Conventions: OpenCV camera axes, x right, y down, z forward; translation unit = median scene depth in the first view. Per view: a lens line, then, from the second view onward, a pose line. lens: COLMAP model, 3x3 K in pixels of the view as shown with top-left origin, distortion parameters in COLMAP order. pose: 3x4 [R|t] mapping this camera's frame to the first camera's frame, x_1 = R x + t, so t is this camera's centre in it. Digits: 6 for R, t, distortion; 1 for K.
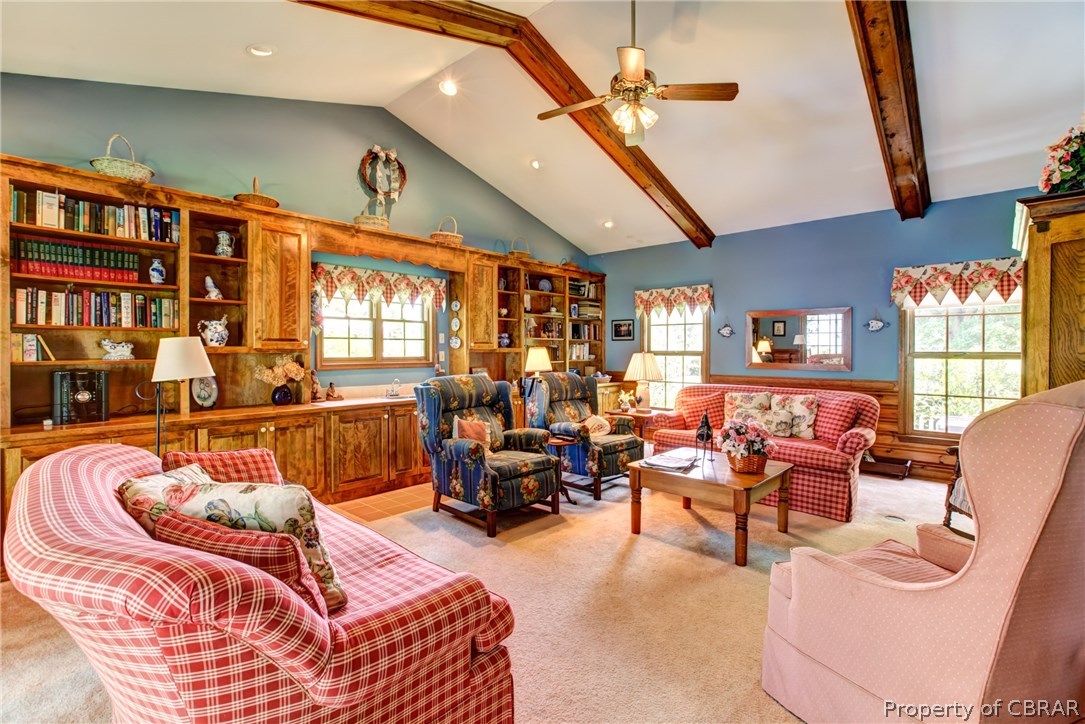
lens RADIAL K [[486.2, 0, 539.2], [0, 486.2, 358.0], [0, 0, 1]] dist [0.000604, 0.001247]
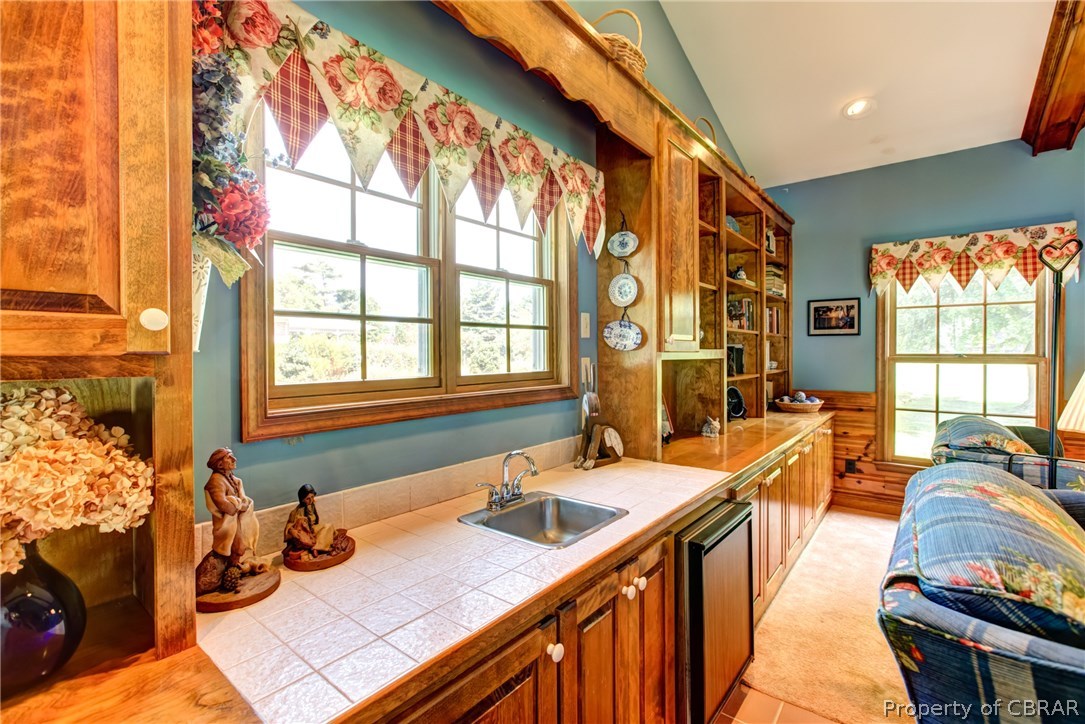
lens RADIAL K [[486.2, 0, 545.8], [0, 486.2, 361.0], [0, 0, 1]] dist [0.000604, 0.001247]
pose [[0.997667, -0.005264, 0.068065, -0.273908], [0.005250, 0.999986, 0.000382, -0.012251], [-0.068066, -0.000023, 0.997681, 0.634414]]
